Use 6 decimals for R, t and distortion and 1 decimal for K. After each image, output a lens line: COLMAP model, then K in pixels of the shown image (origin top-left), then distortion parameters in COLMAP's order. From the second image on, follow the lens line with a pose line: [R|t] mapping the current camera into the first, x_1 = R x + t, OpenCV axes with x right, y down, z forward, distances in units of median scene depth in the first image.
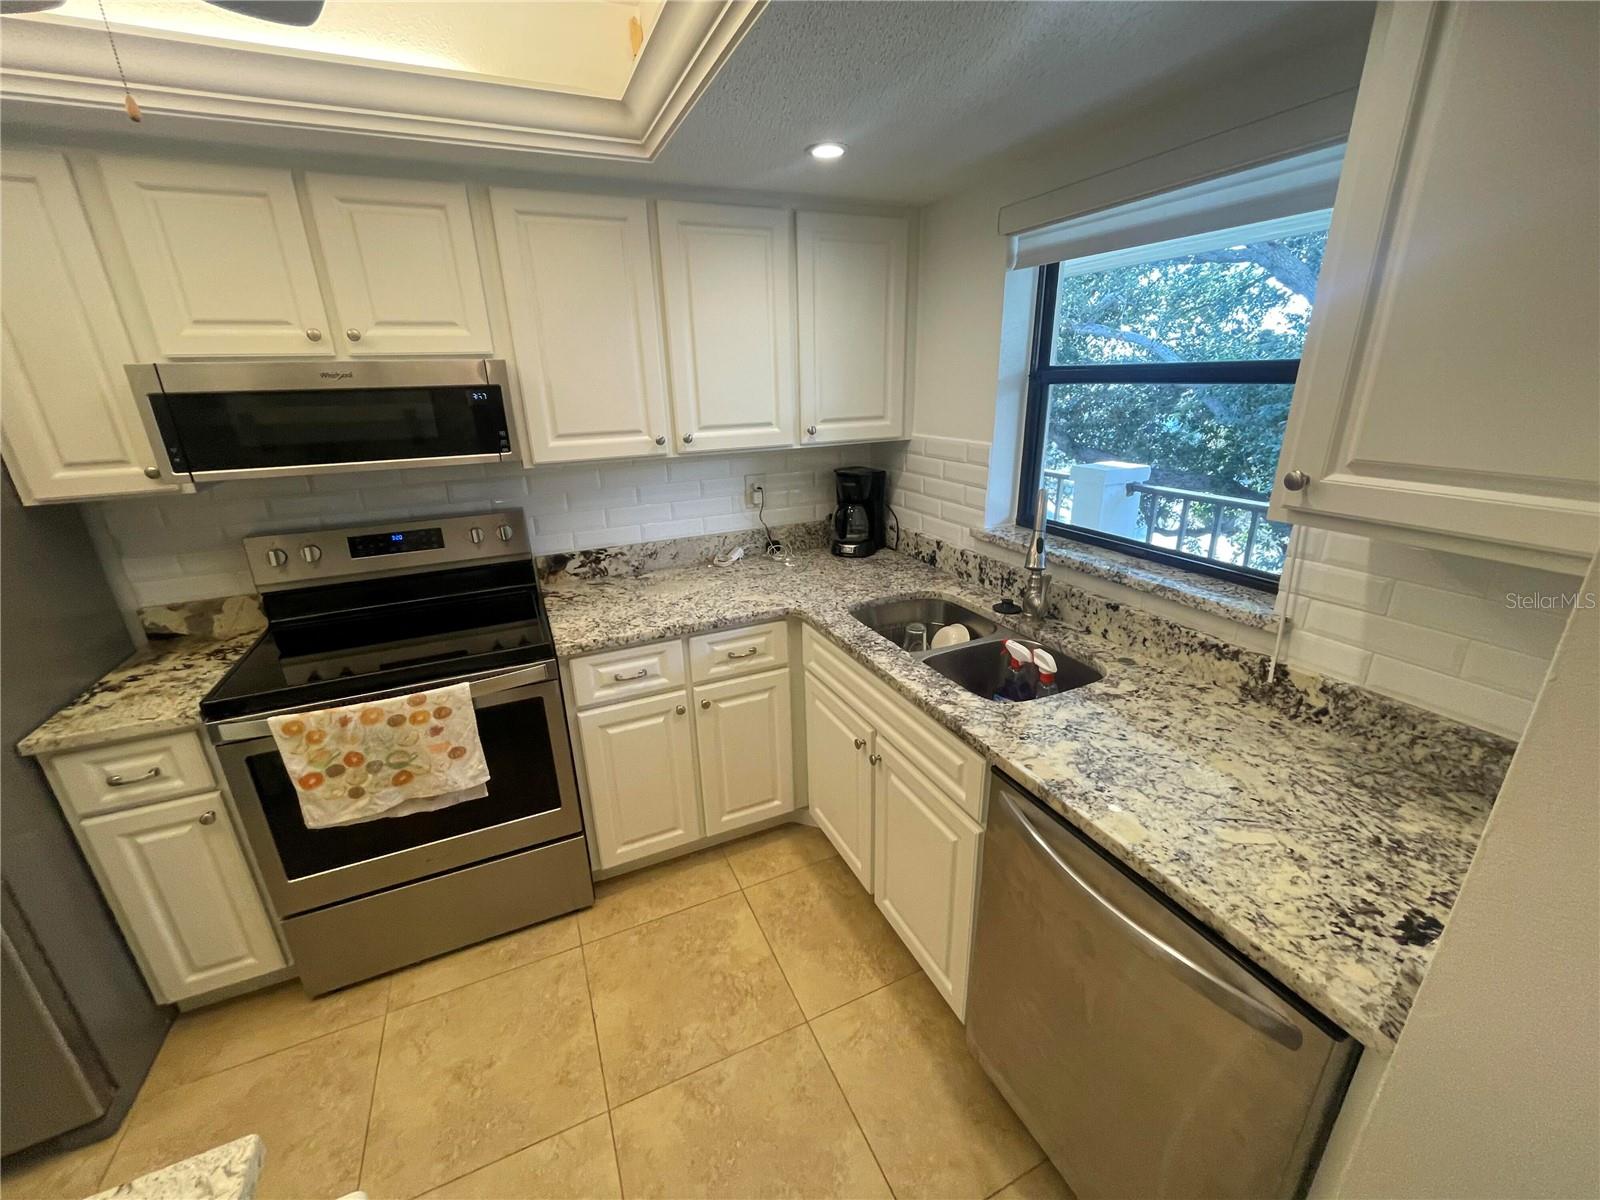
lens RADIAL K [[647.1, 0, 794.3], [0, 647.1, 603.4], [0, 0, 1]] dist [-0.000292, -0.000409]
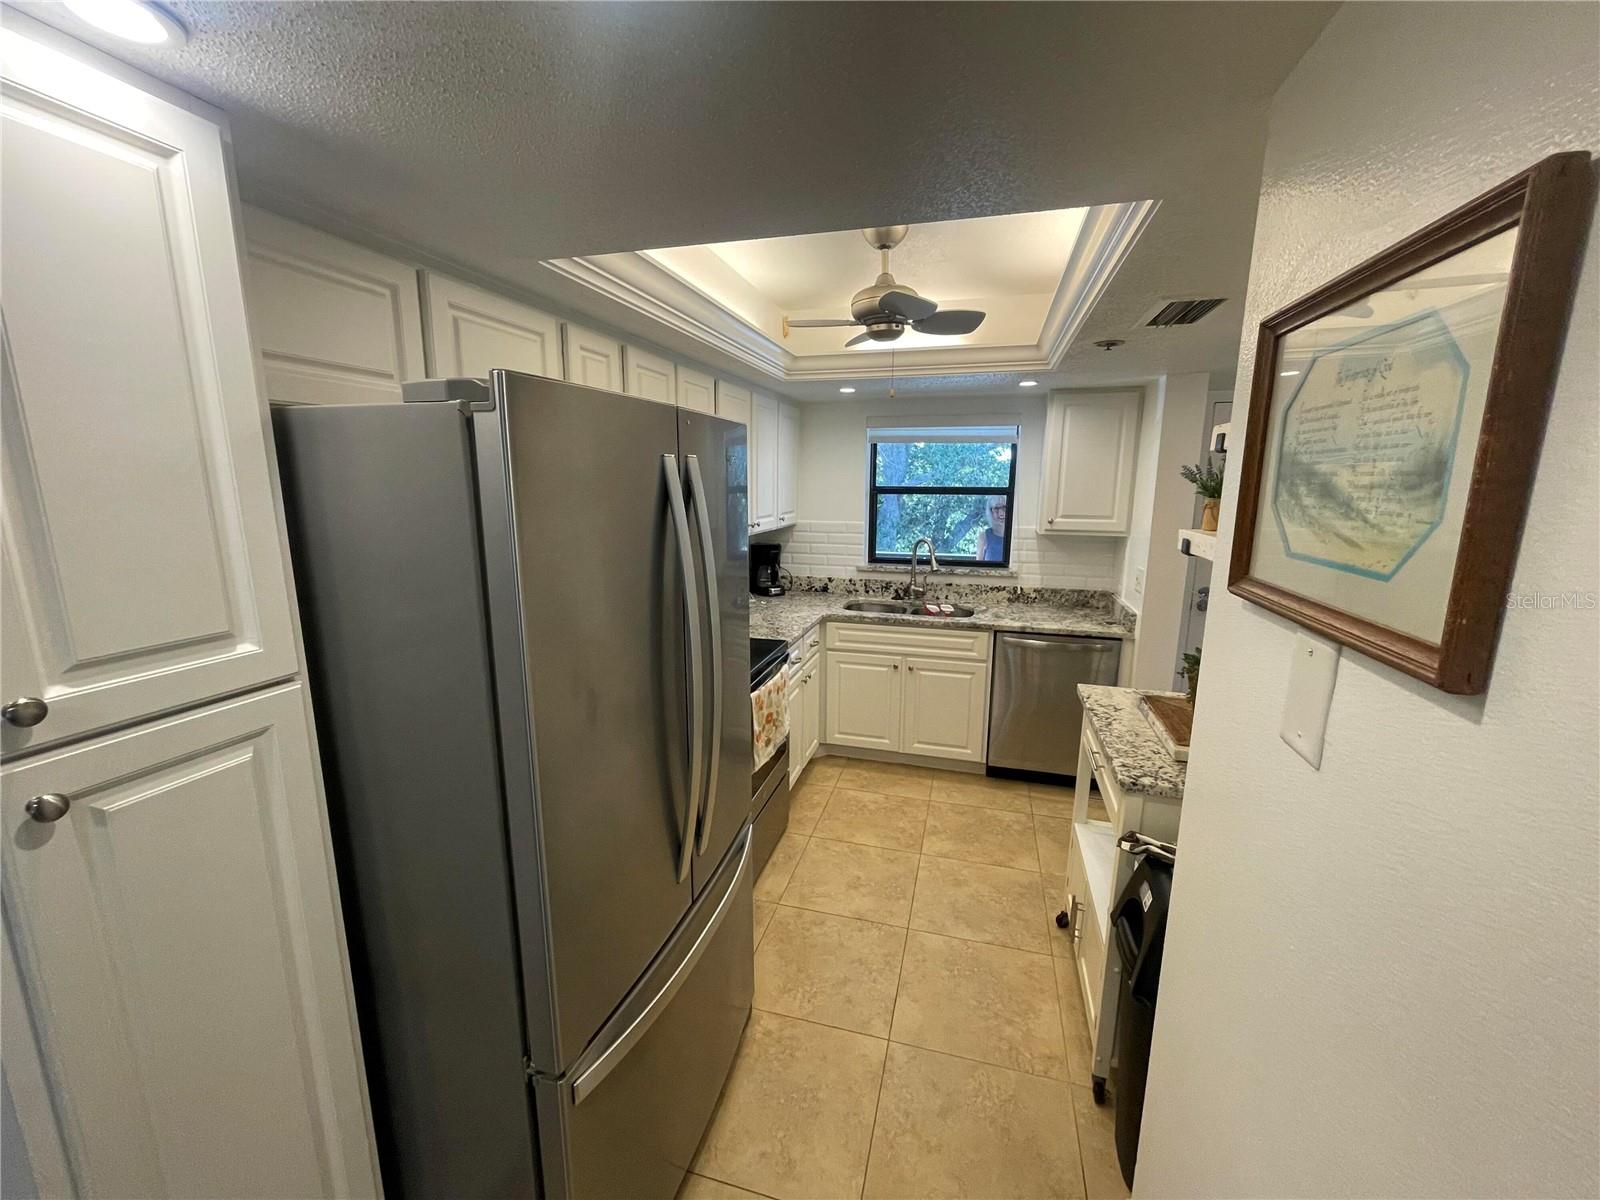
lens RADIAL K [[647.1, 0, 800.1], [0, 647.1, 602.0], [0, 0, 1]] dist [-0.000292, -0.000409]
pose [[0.634955, -0.106175, 0.765218, -1.613122], [0.231963, 0.971009, -0.057747, 0.073014], [-0.736903, 0.214169, 0.641175, -0.107897]]
